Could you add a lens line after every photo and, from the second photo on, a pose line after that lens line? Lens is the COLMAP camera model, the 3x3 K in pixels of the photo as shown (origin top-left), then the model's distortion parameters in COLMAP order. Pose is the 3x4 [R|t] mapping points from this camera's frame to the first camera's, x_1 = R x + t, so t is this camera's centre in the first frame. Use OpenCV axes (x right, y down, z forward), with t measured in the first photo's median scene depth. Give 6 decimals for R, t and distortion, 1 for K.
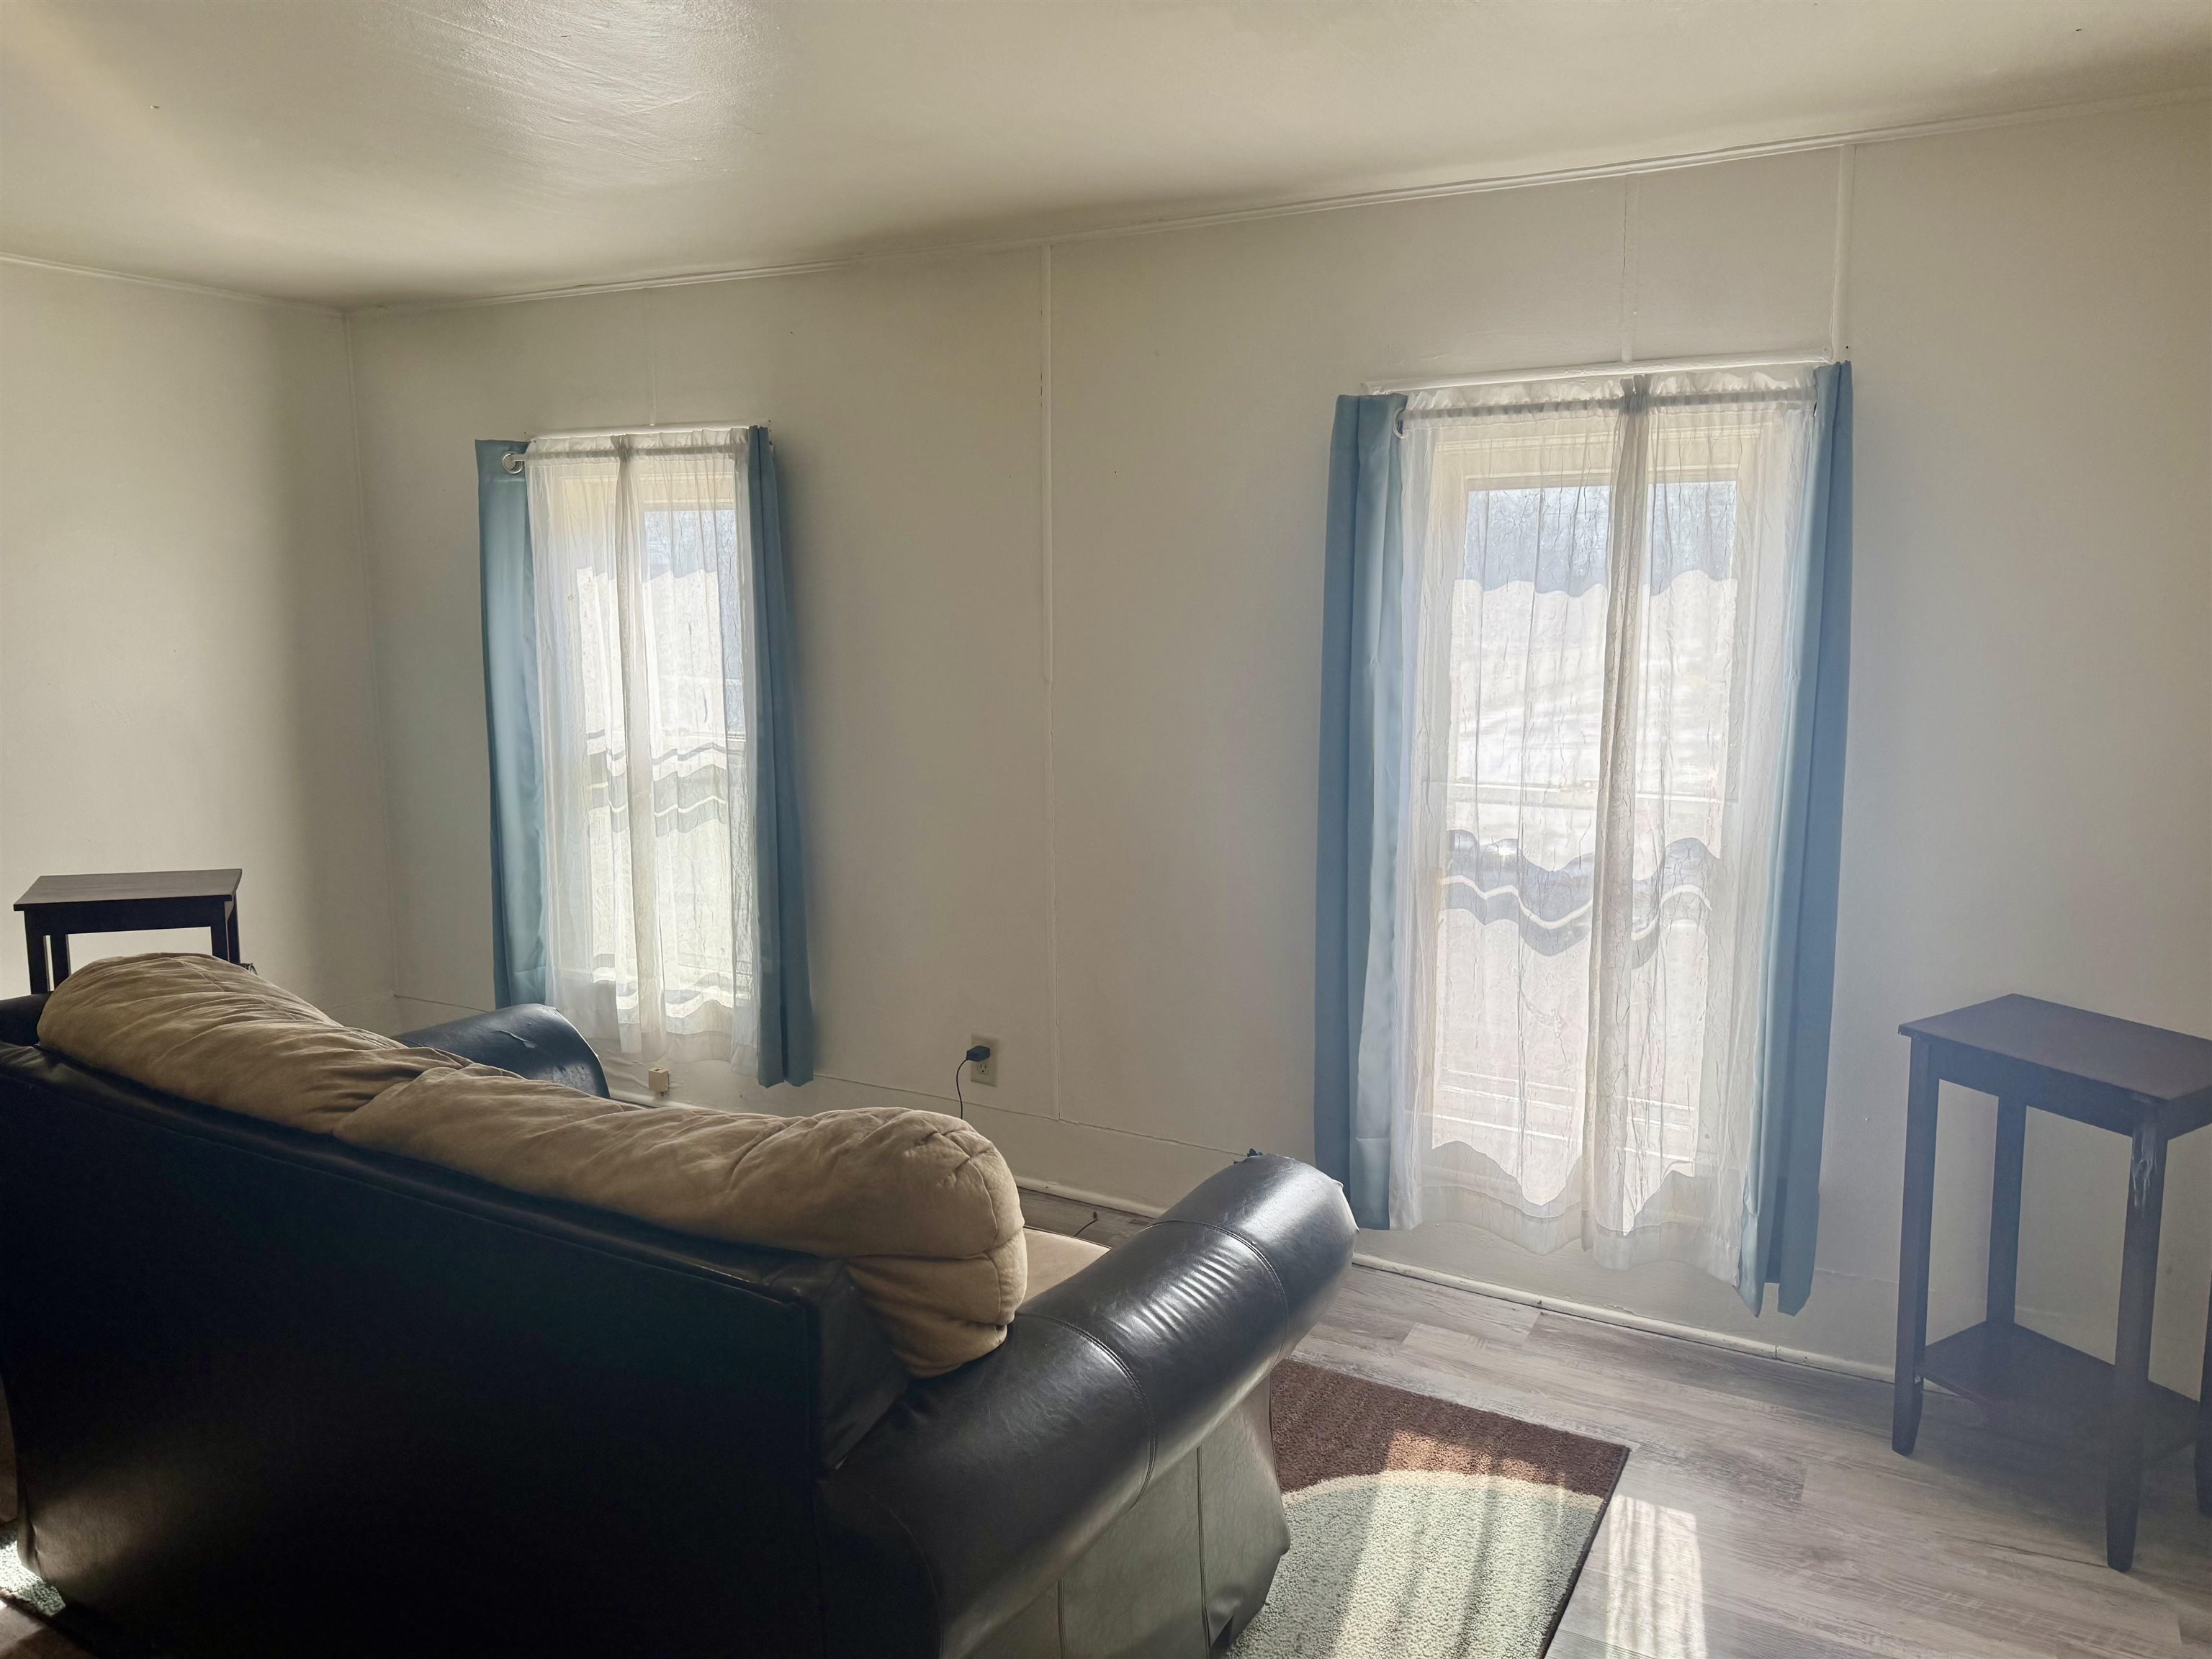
lens RADIAL K [[1577.8, 0, 1134.6], [0, 1577.8, 811.9], [0, 0, 1]] dist [0.052103, -0.067913]
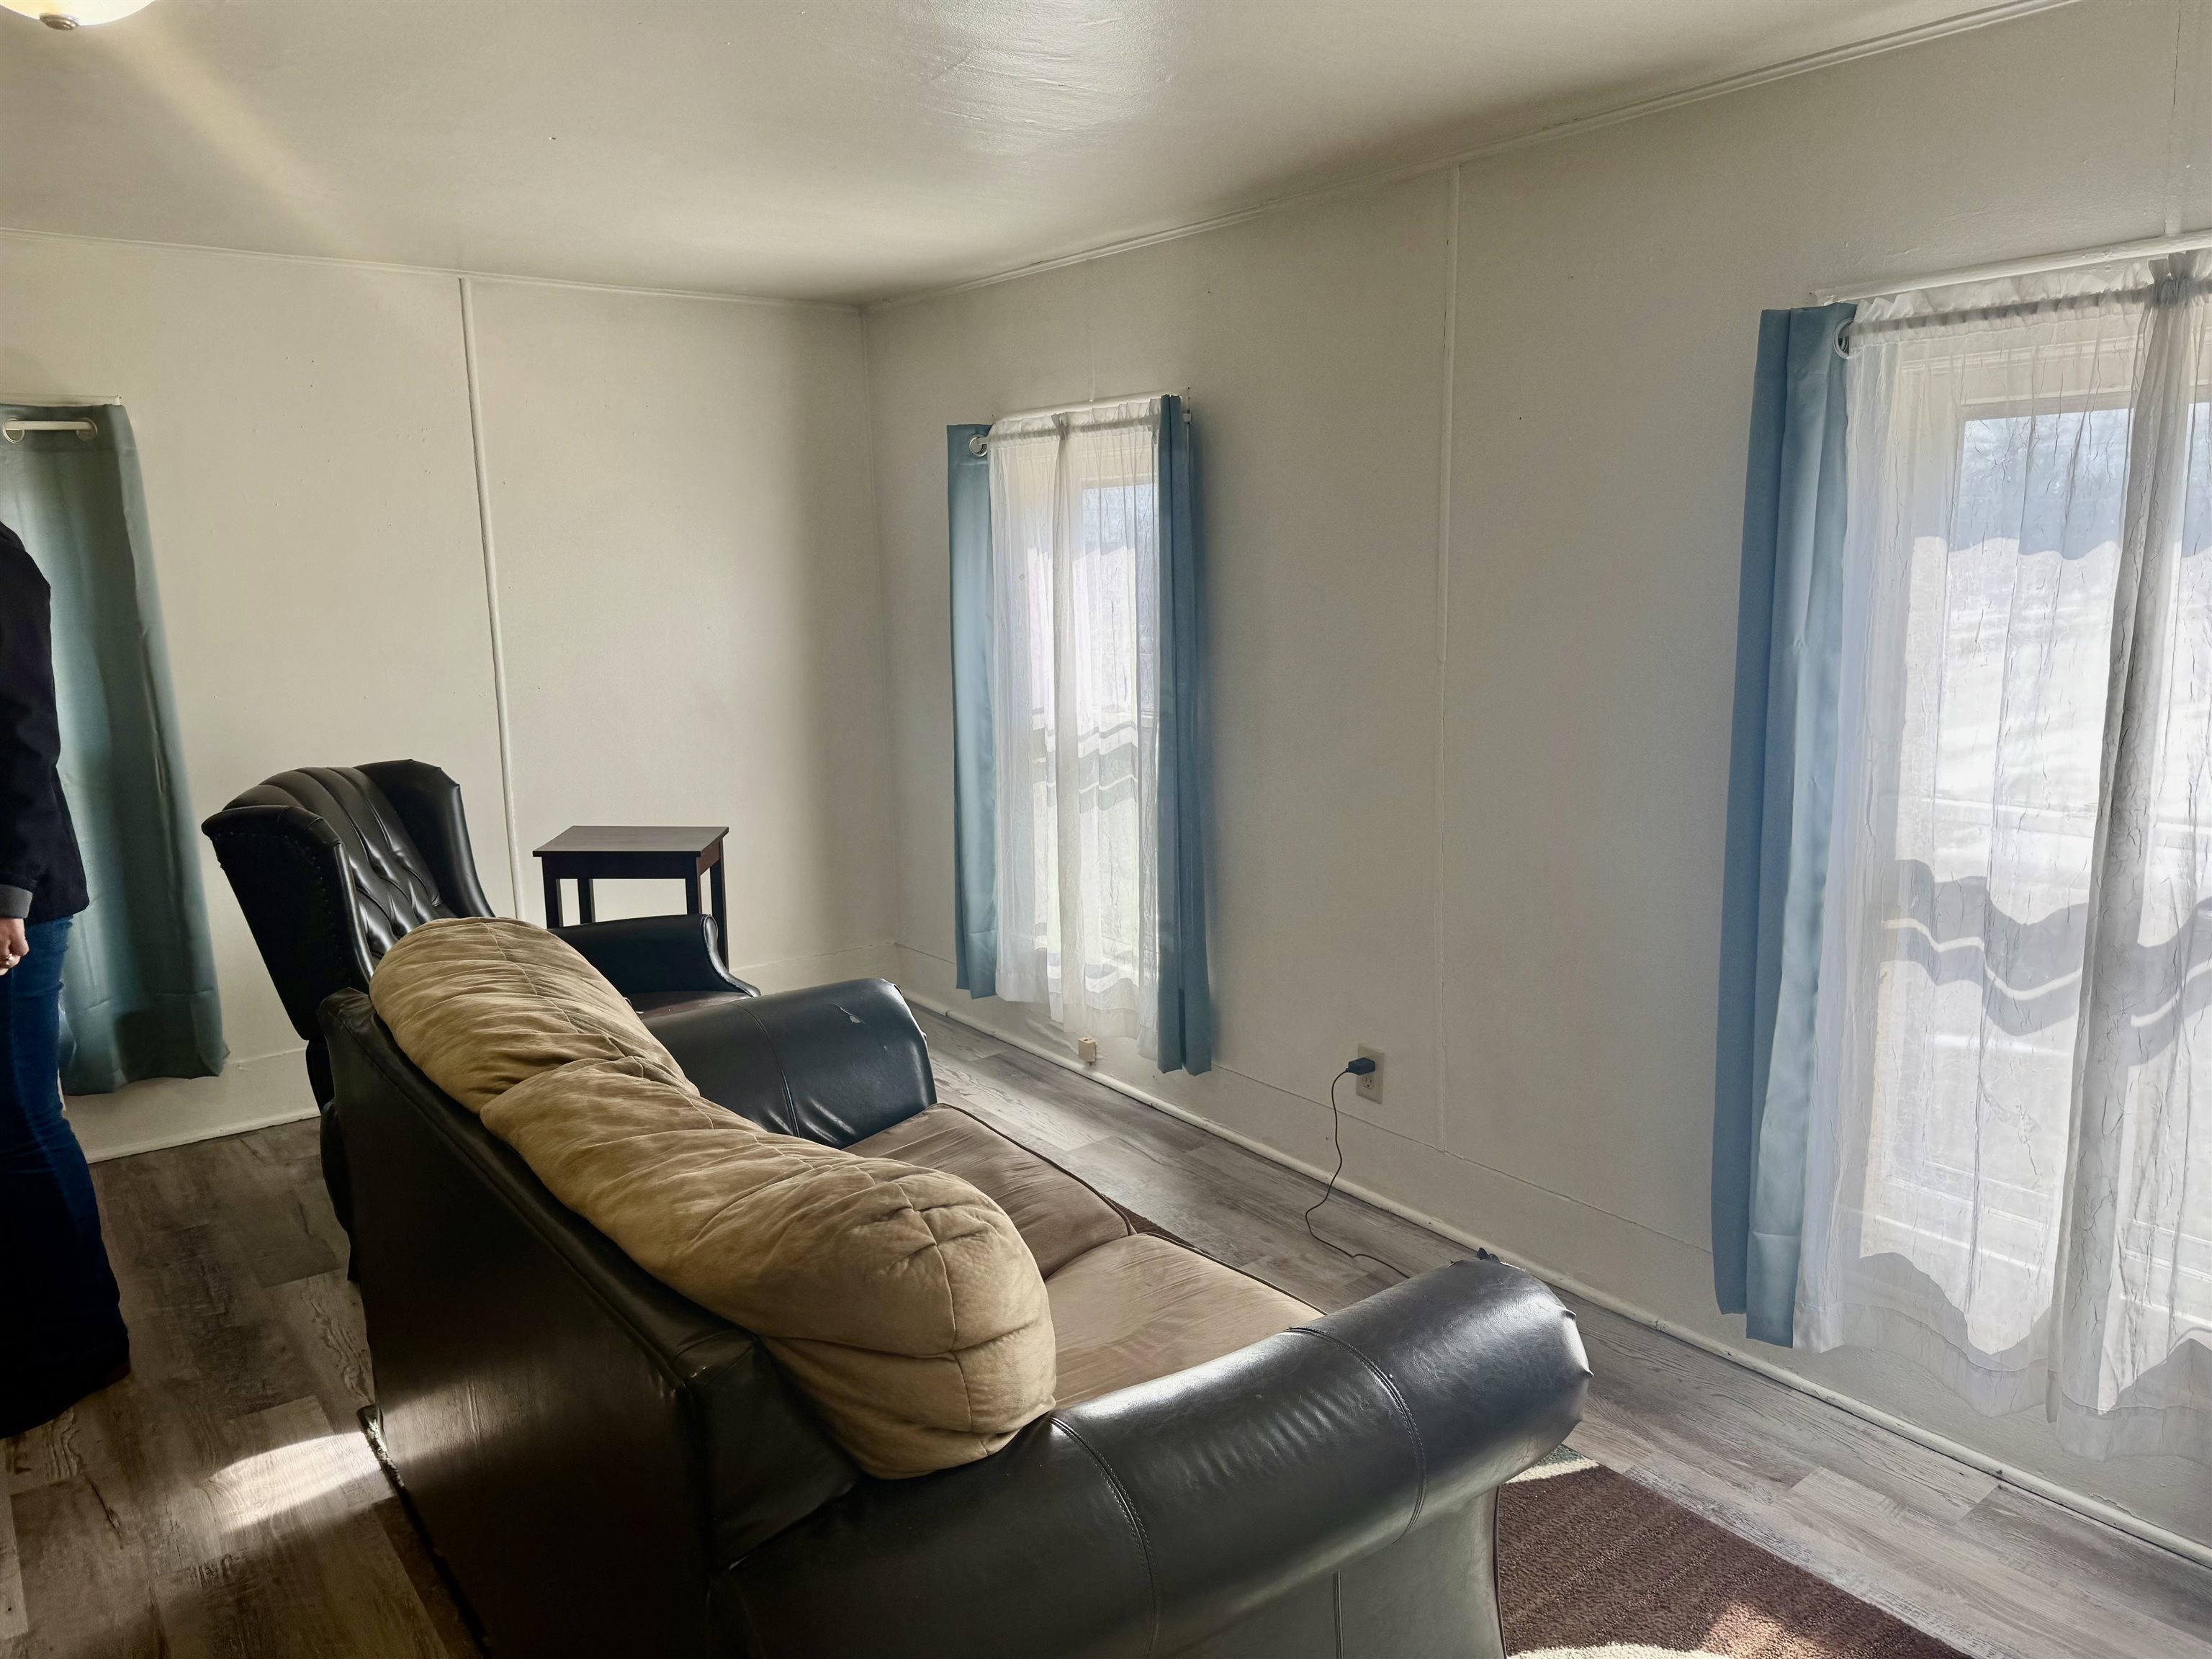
lens RADIAL K [[1577.8, 0, 1105.2], [0, 1577.8, 818.1], [0, 0, 1]] dist [0.052103, -0.067913]
pose [[0.909658, 0.045966, -0.412807, 0.173361], [-0.032445, 0.998684, 0.039707, -0.028768], [0.414089, -0.022727, 0.909953, 0.124860]]
